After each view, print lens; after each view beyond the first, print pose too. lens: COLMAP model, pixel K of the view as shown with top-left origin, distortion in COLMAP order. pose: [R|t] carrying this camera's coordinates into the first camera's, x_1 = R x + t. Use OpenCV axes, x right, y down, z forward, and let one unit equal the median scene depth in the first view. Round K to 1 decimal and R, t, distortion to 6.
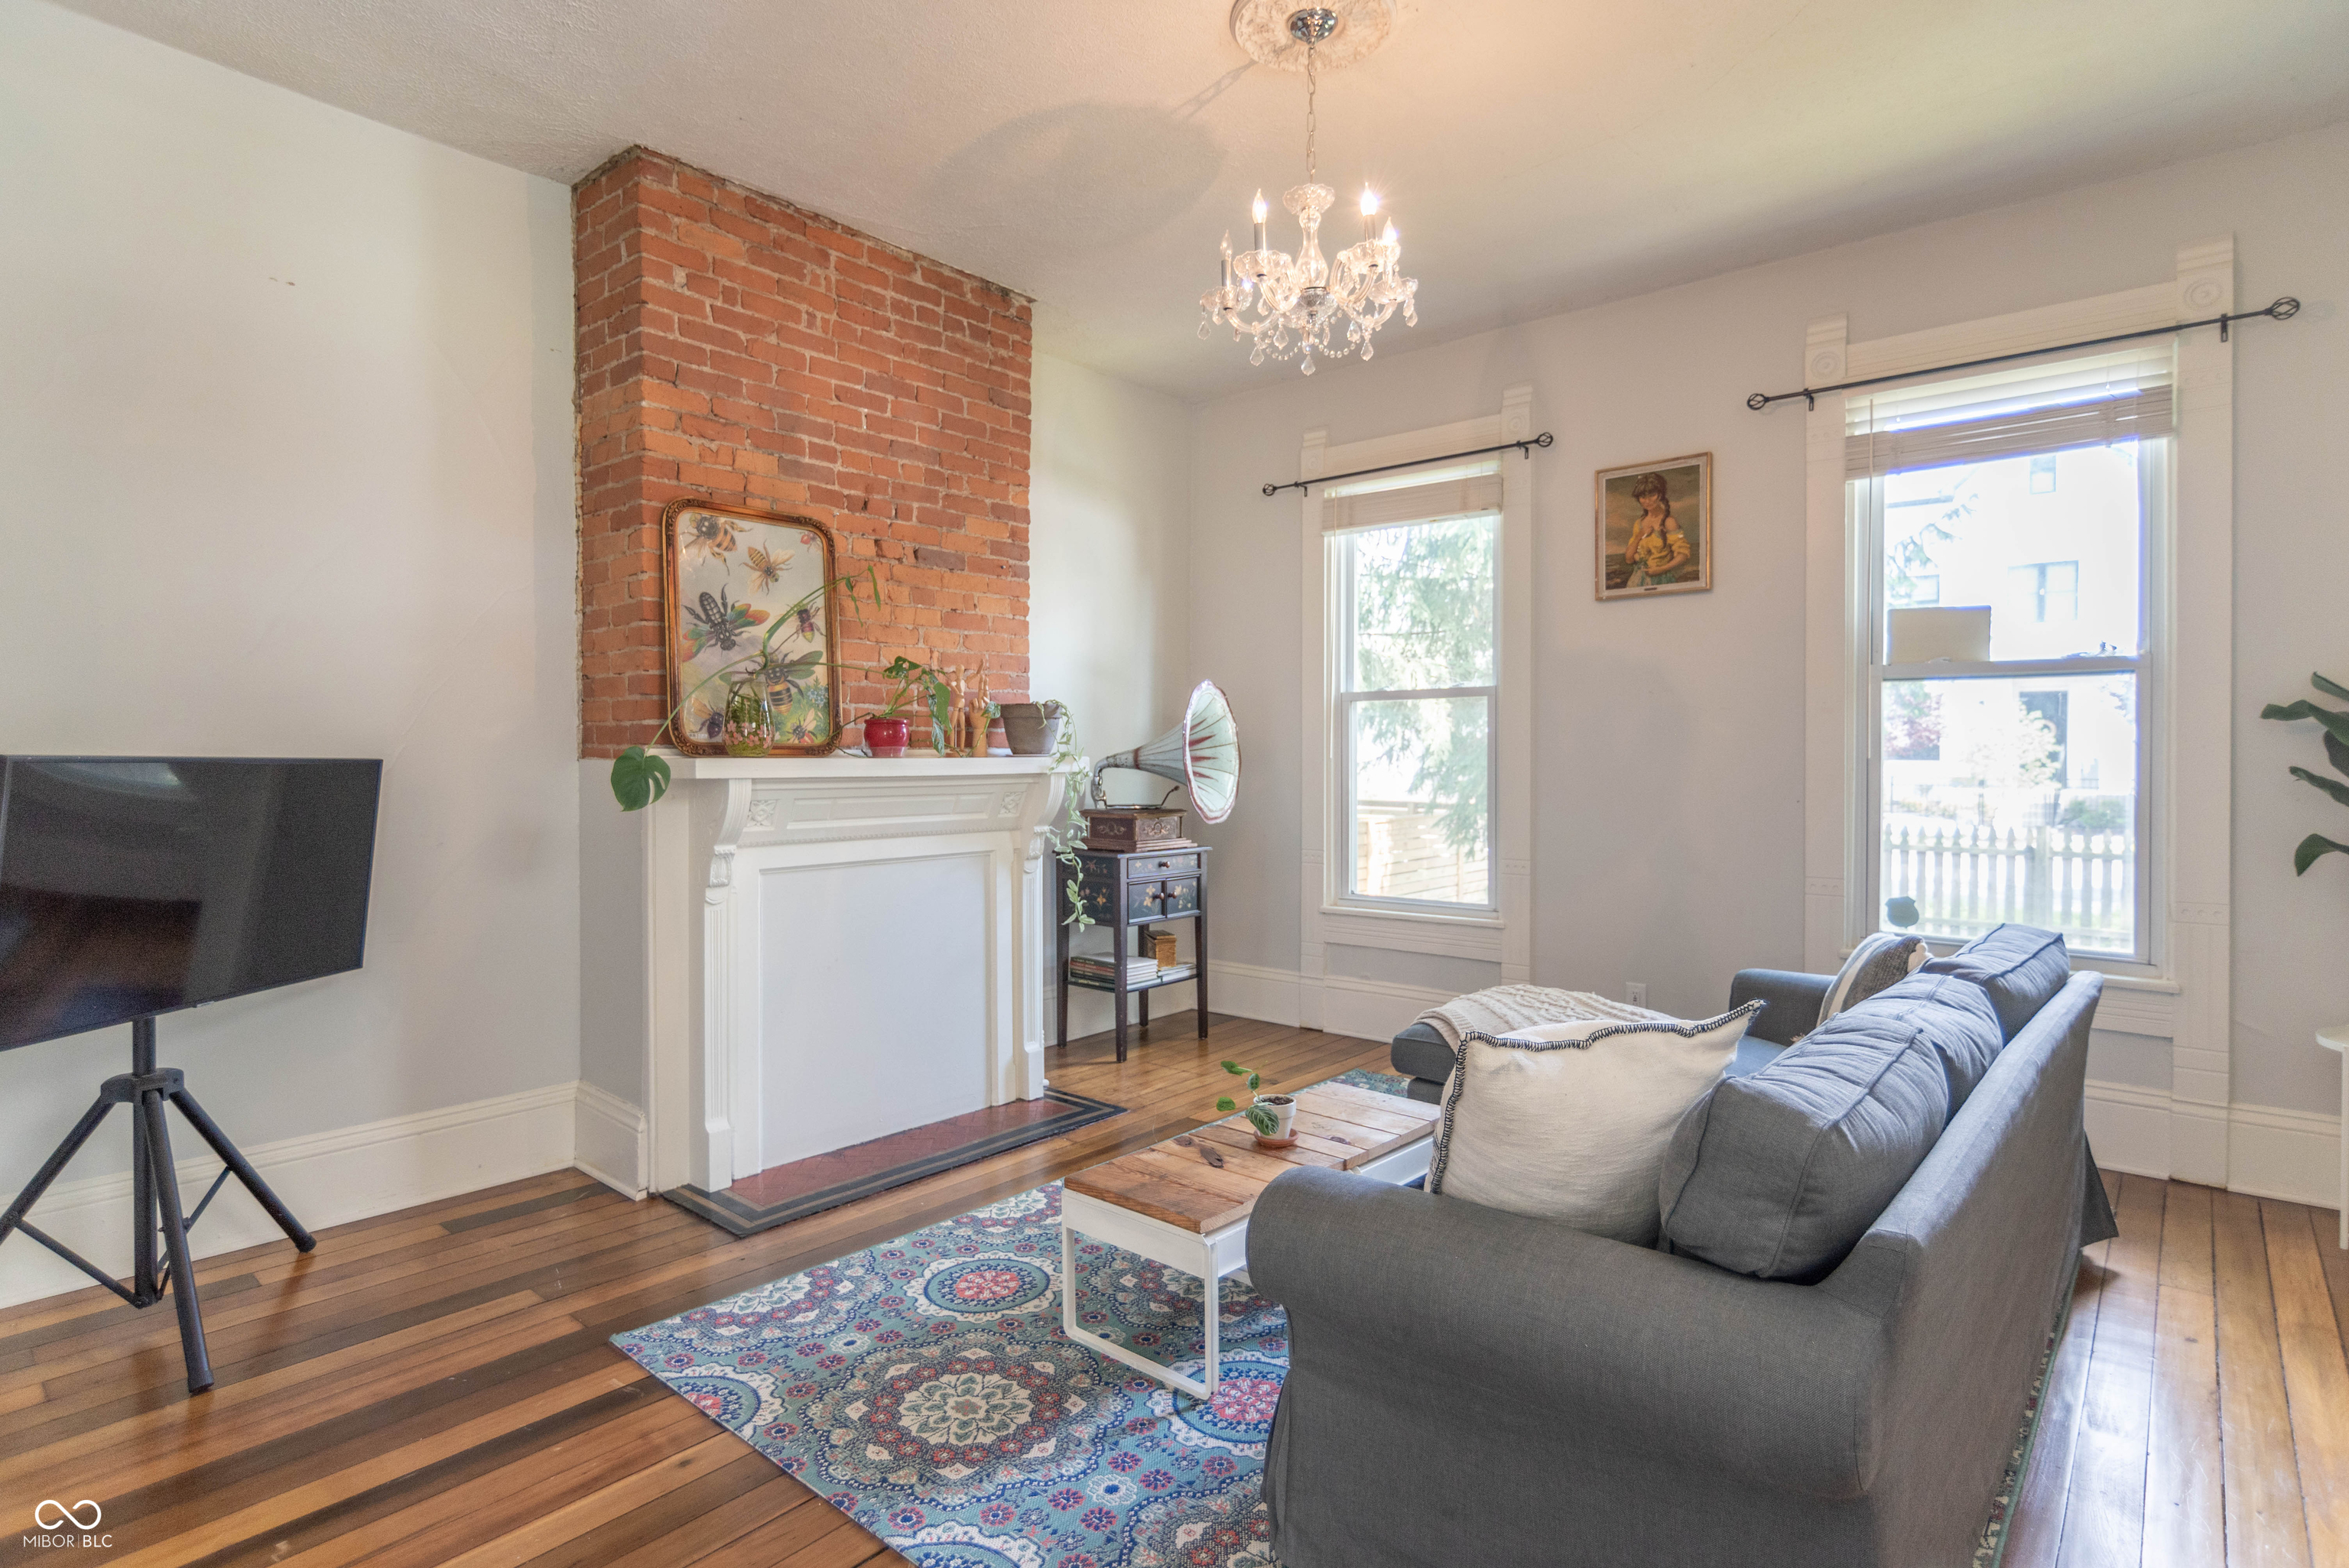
lens RADIAL K [[1196.7, 0, 1174.5], [0, 1196.7, 784.0], [0, 0, 1]] dist [-0.019653, 0.000236]
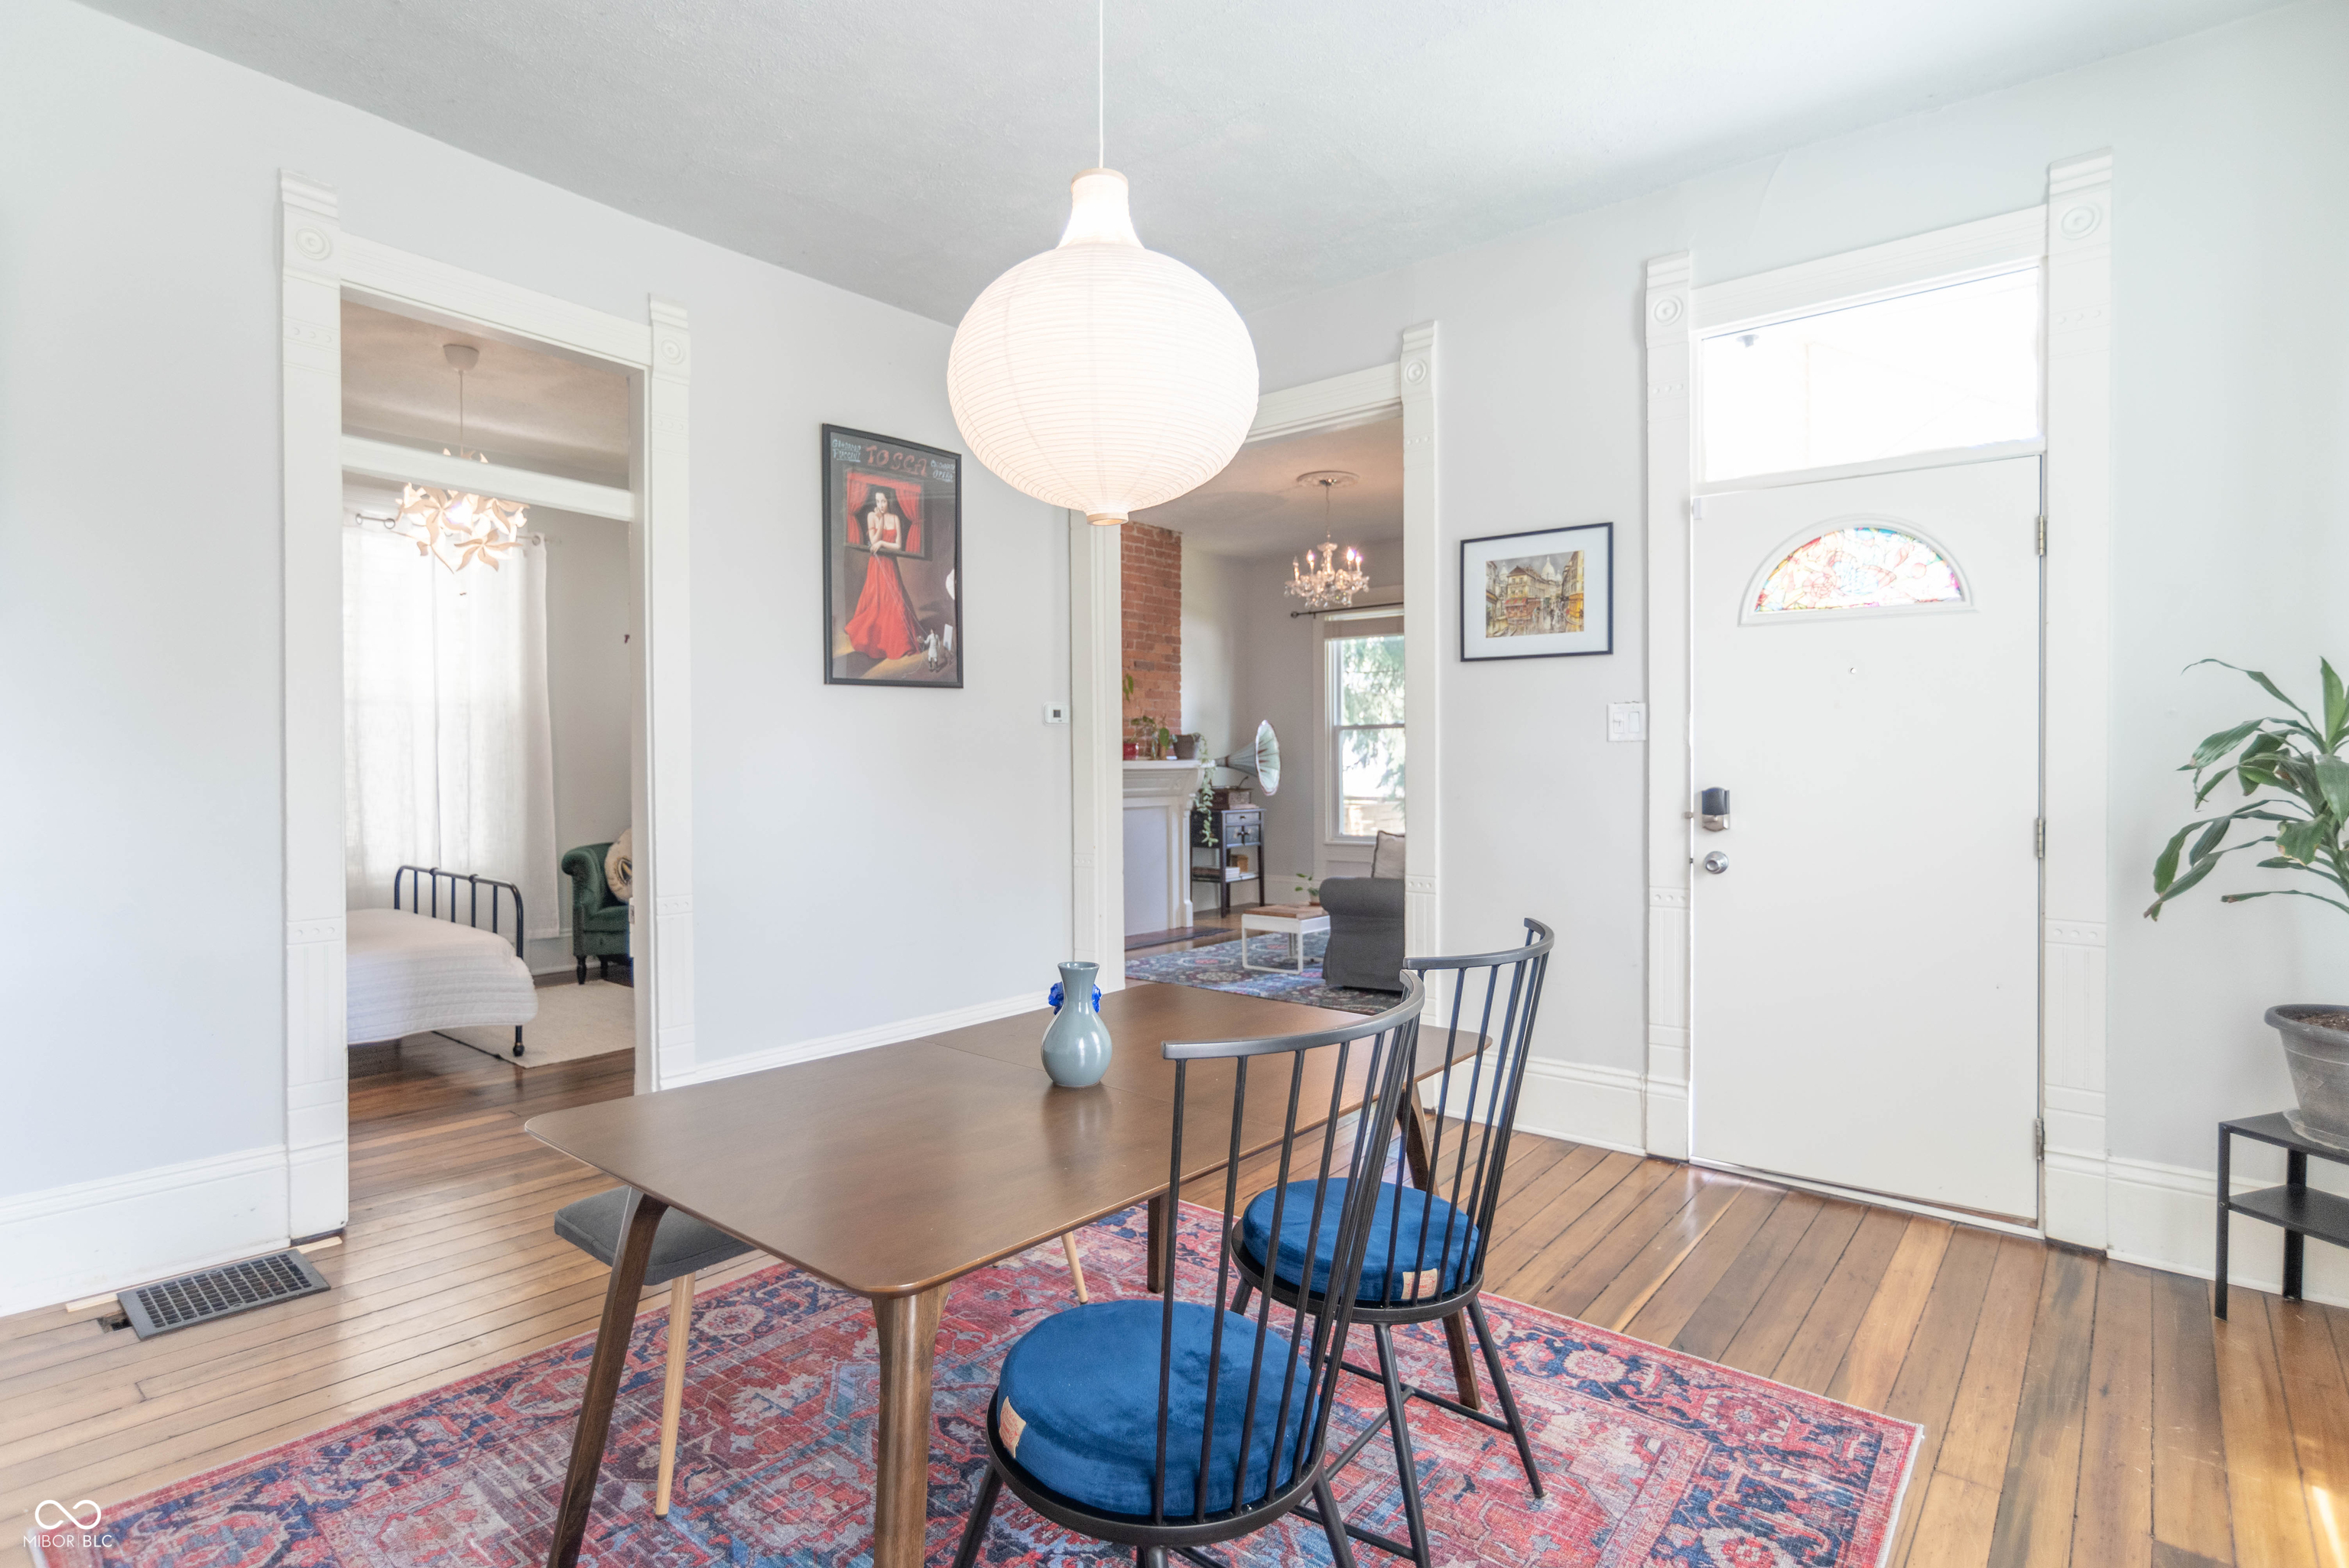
lens RADIAL K [[1196.7, 0, 1174.5], [0, 1196.7, 784.0], [0, 0, 1]] dist [-0.019653, 0.000236]
pose [[0.999796, -0.007848, 0.018606, -0.181435], [0.007988, 0.999940, -0.007489, 0.033581], [-0.018547, 0.007636, 0.999799, -1.067140]]
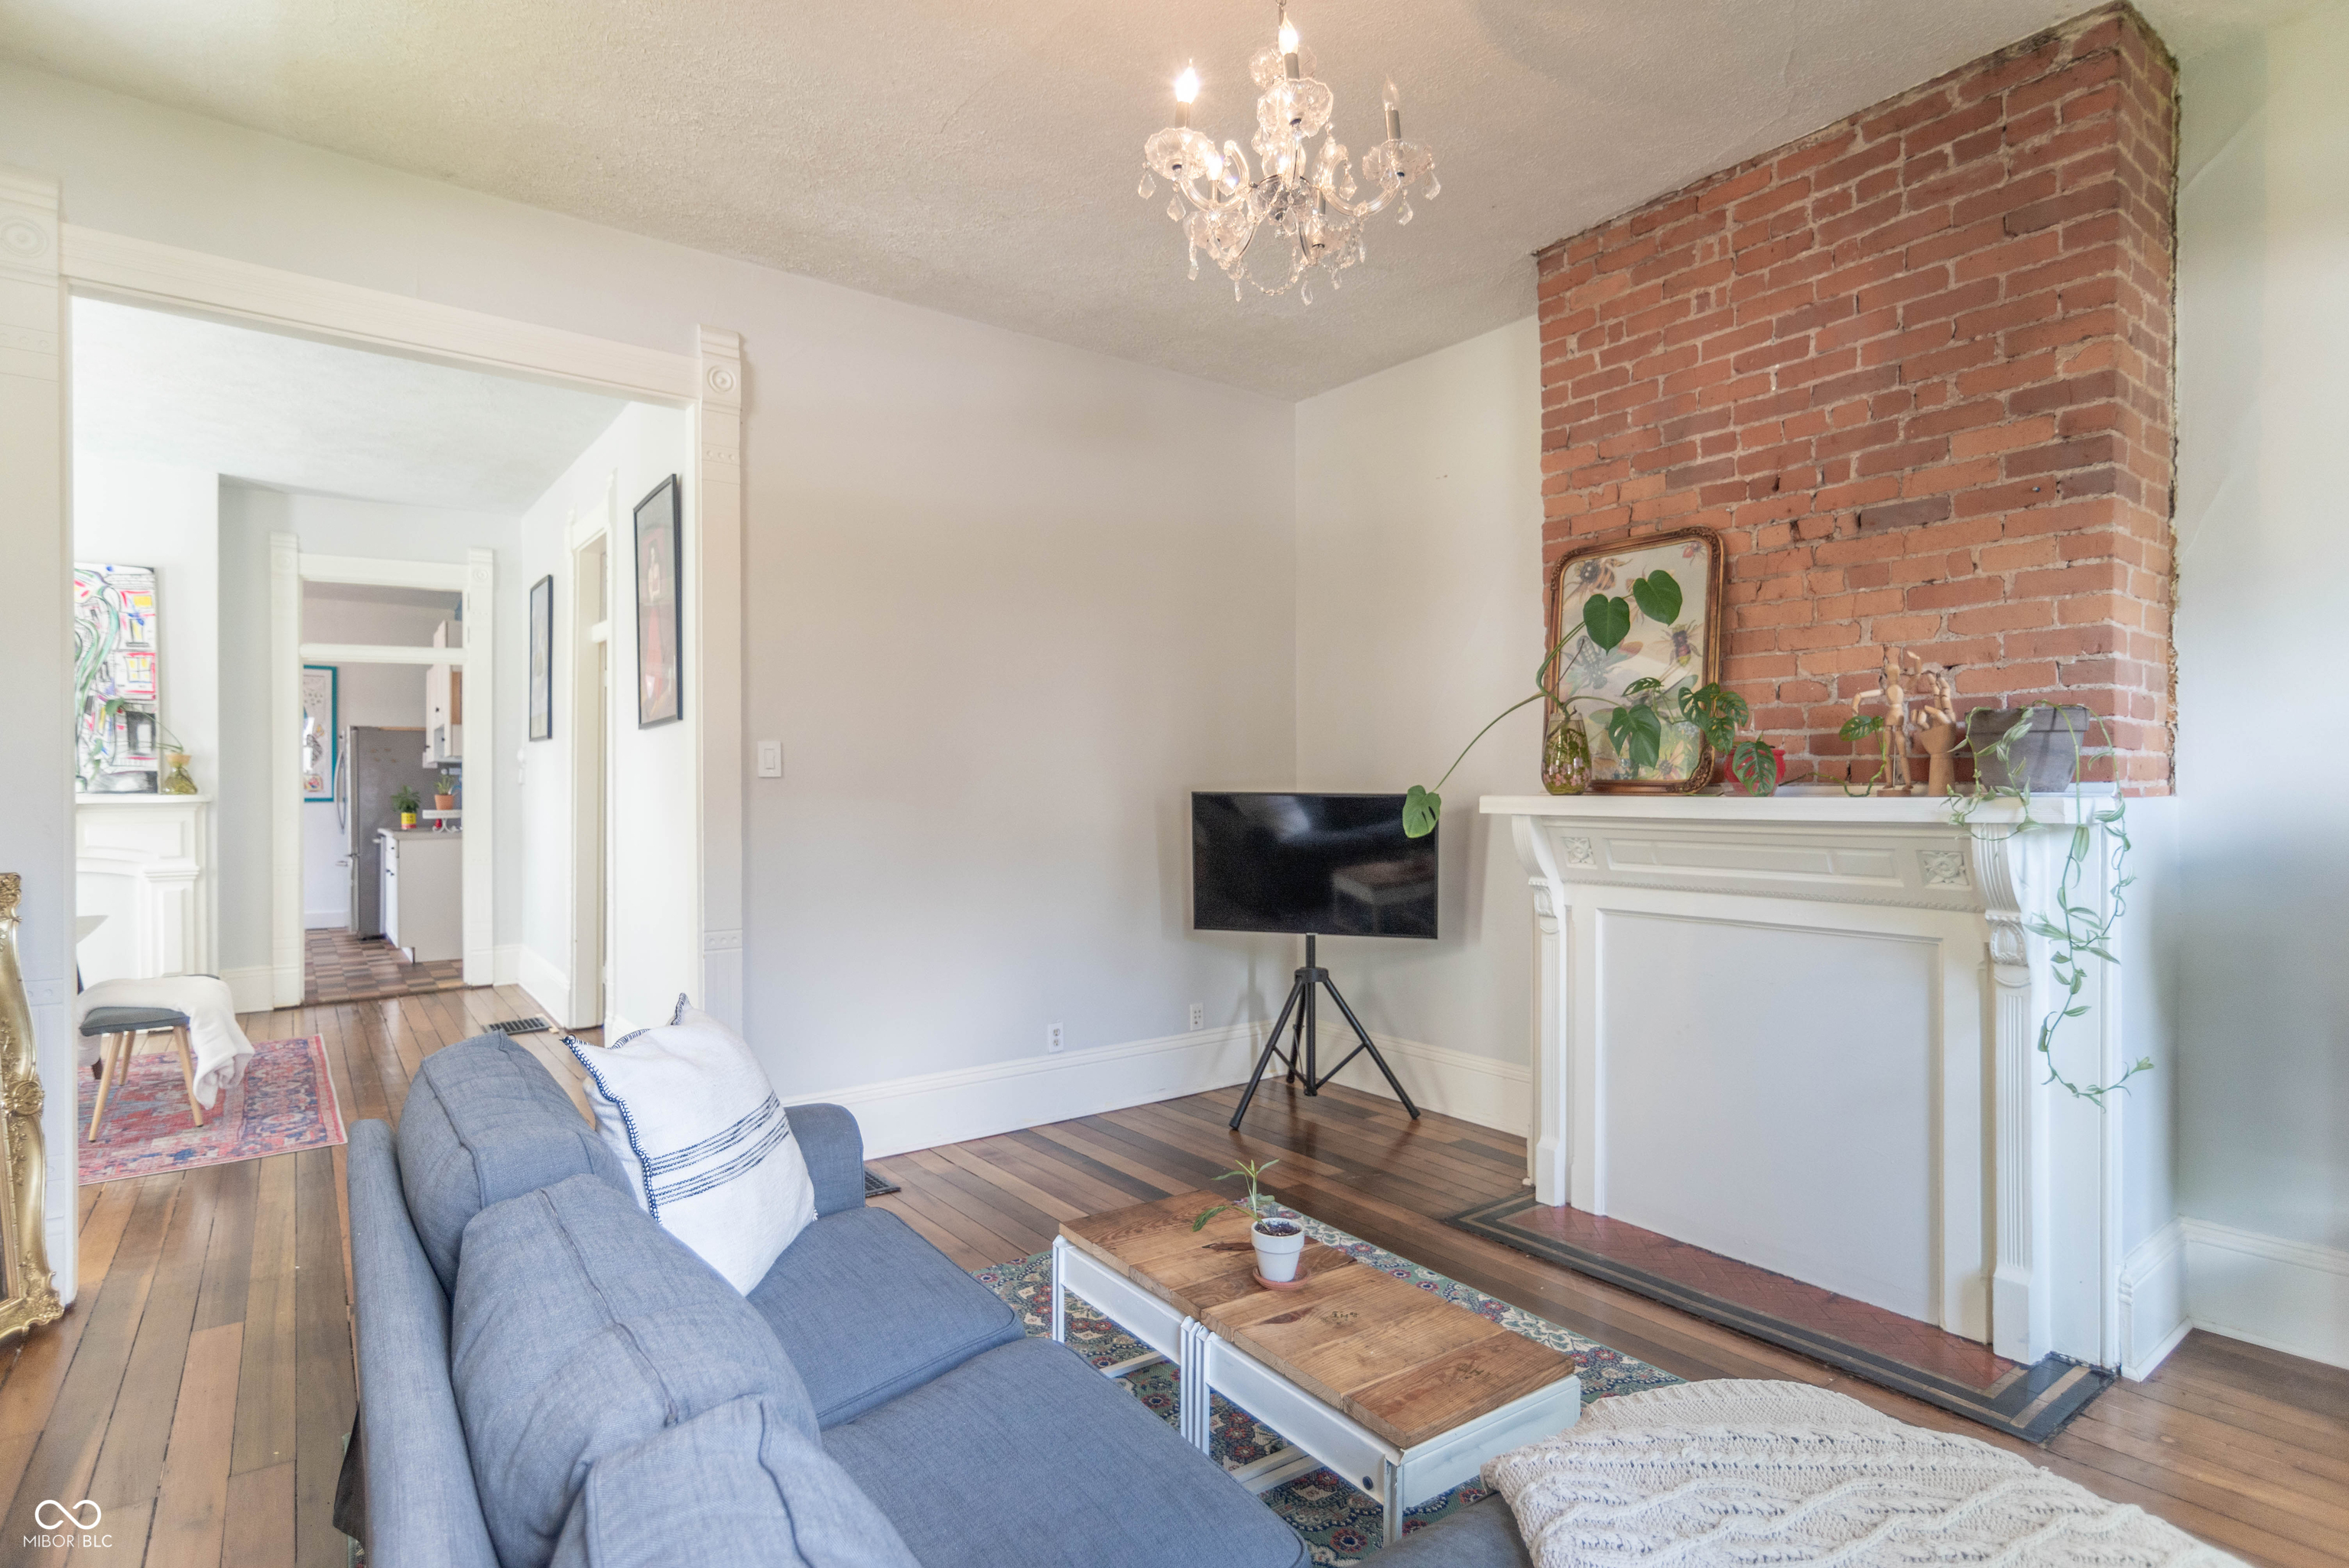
lens RADIAL K [[1213.9, 0, 1159.0], [0, 1213.9, 789.6], [0, 0, 1]] dist [0.004483, 0.001066]
pose [[-0.242118, 0.007370, -0.970219, 0.598010], [-0.017889, 0.999767, 0.012059, -0.026663], [0.970082, 0.020276, -0.241930, 0.740089]]
